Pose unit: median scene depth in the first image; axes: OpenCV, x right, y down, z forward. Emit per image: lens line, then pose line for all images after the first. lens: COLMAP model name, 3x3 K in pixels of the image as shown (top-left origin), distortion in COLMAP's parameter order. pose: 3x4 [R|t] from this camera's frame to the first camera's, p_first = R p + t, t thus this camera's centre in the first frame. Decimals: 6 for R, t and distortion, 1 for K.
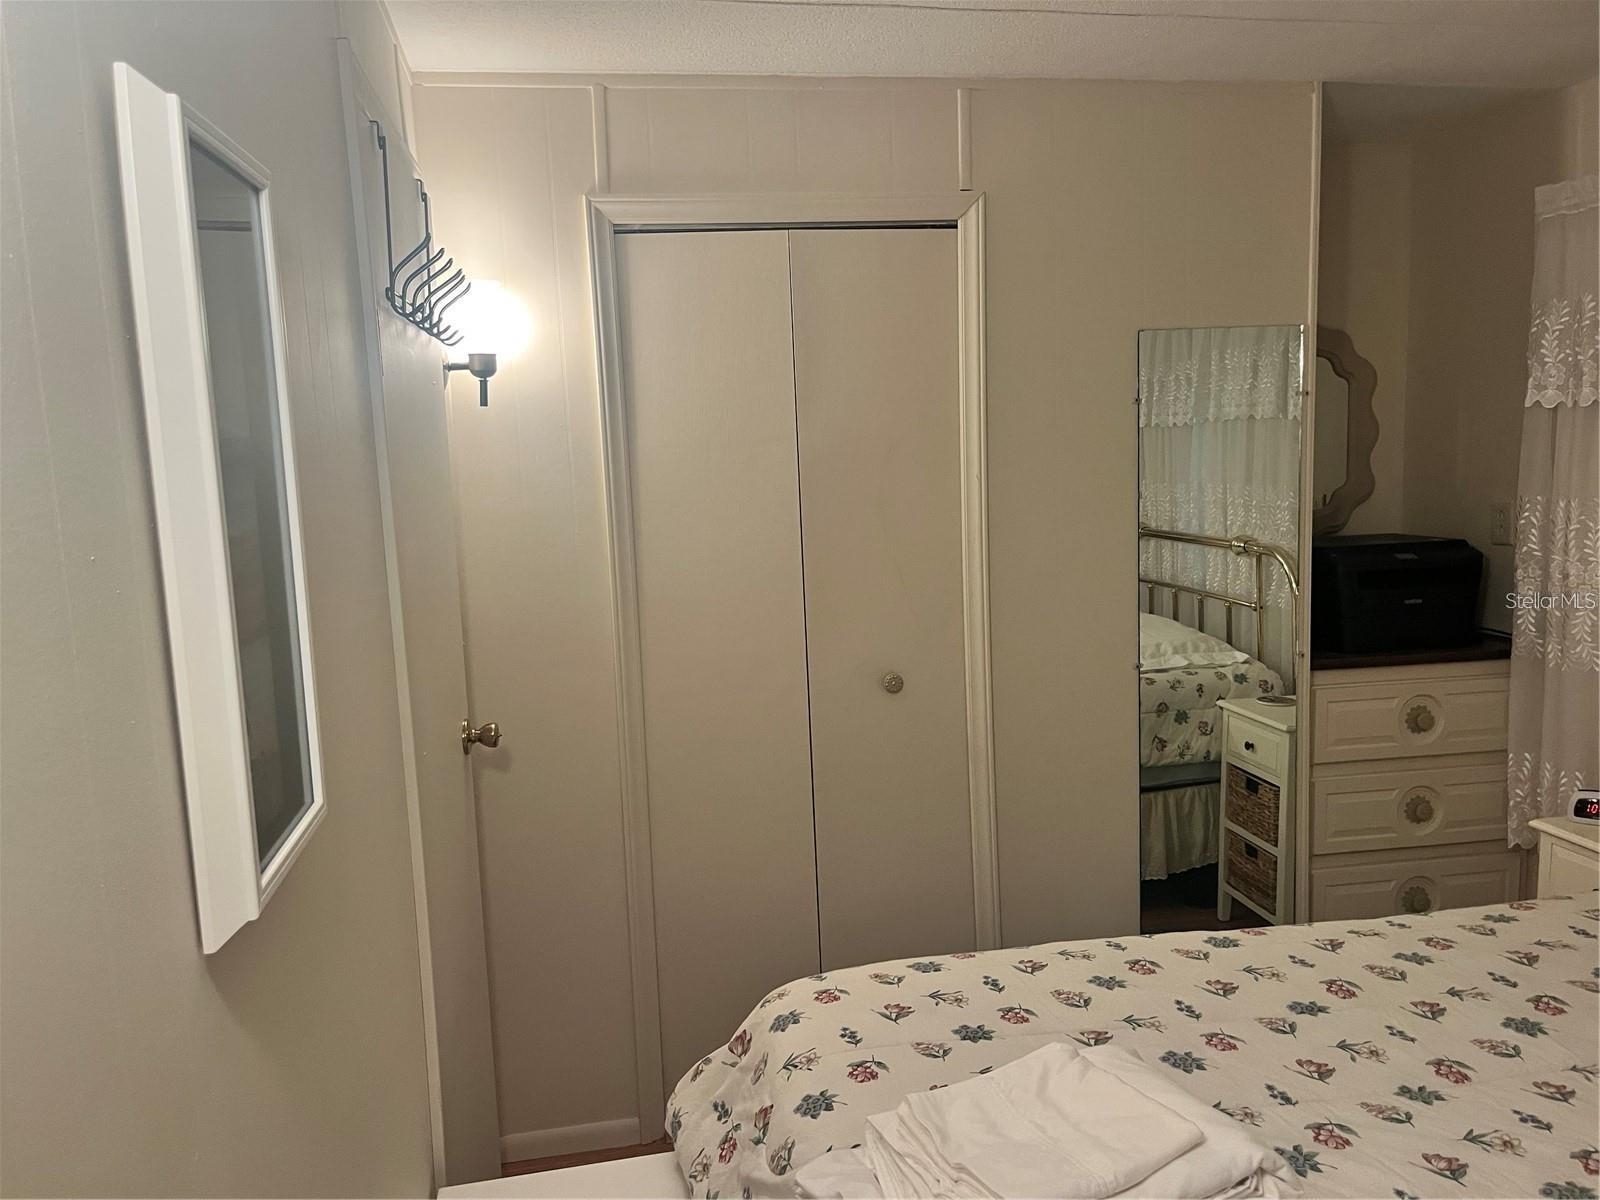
lens RADIAL K [[1233.1, 0, 767.9], [0, 1233.1, 620.3], [0, 0, 1]] dist [0.060830, -0.089167]
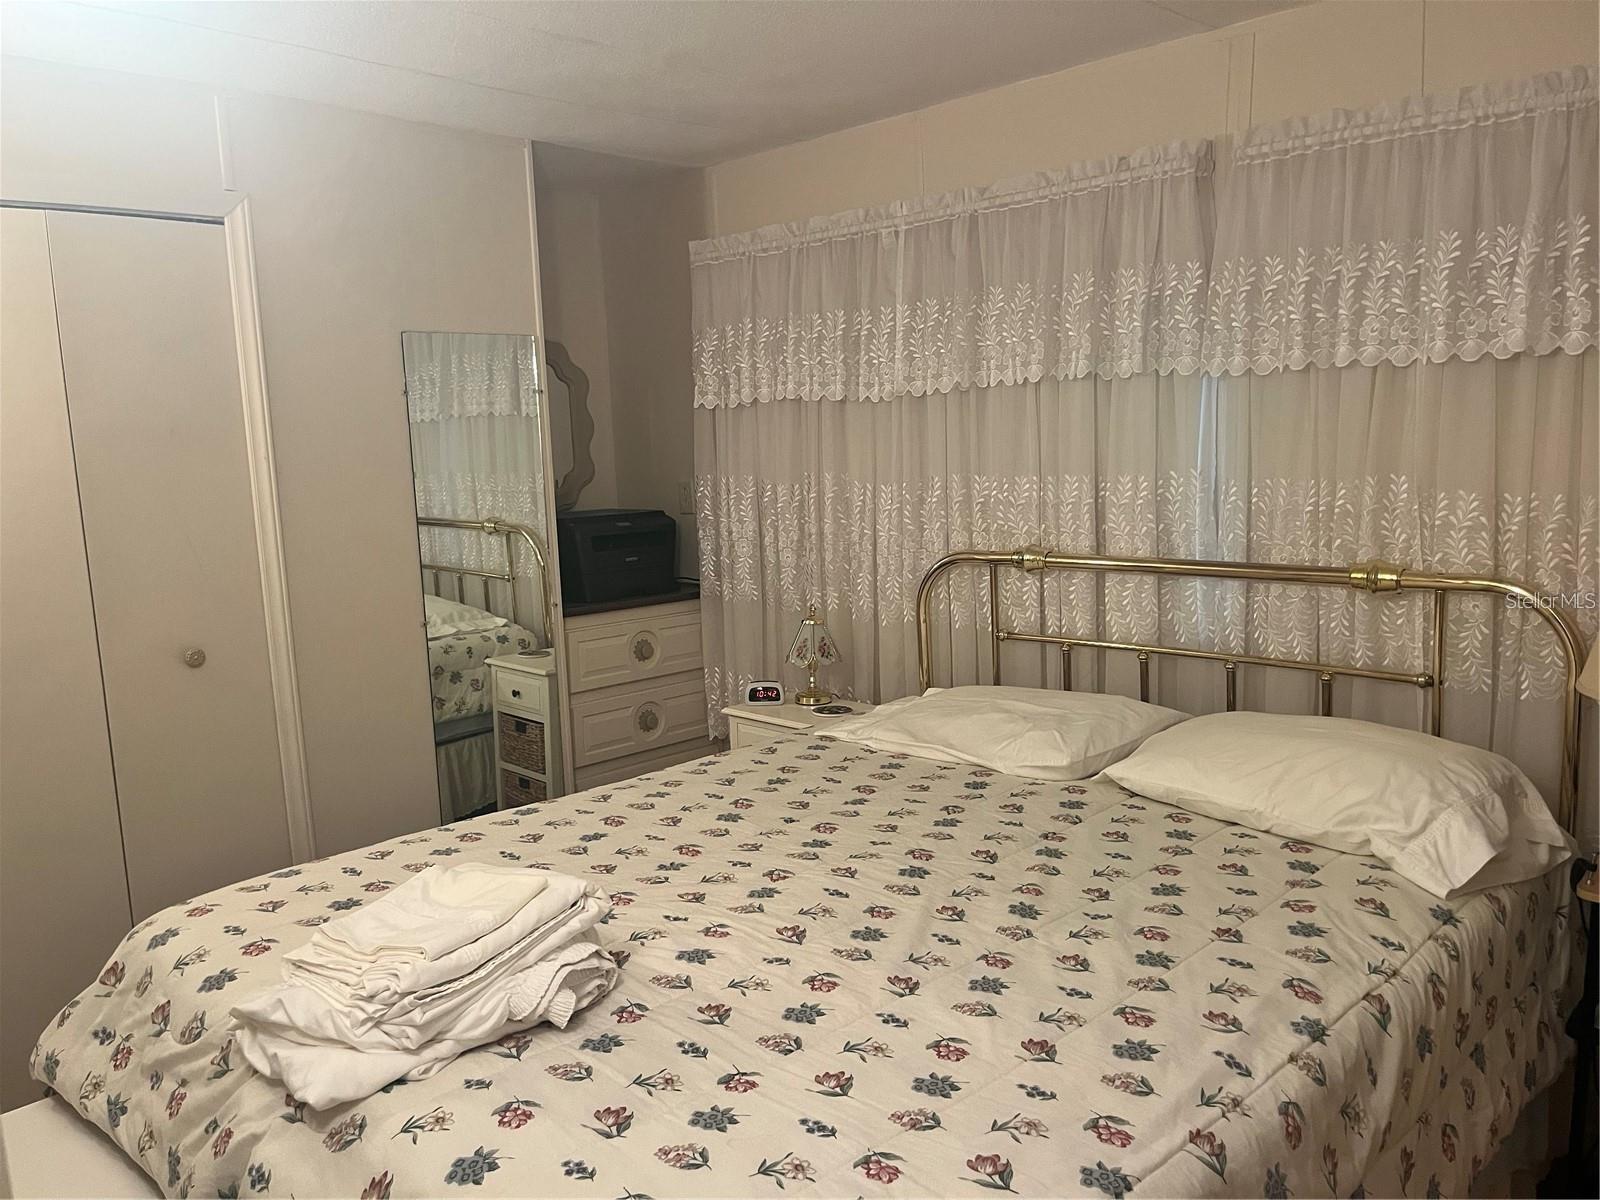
lens RADIAL K [[1233.1, 0, 794.0], [0, 1233.1, 603.3], [0, 0, 1]] dist [0.060830, -0.089167]
pose [[0.813246, -0.068968, 0.577818, -0.084820], [0.079053, 0.996841, 0.007721, 0.036041], [-0.576525, 0.039399, 0.816129, -0.133676]]
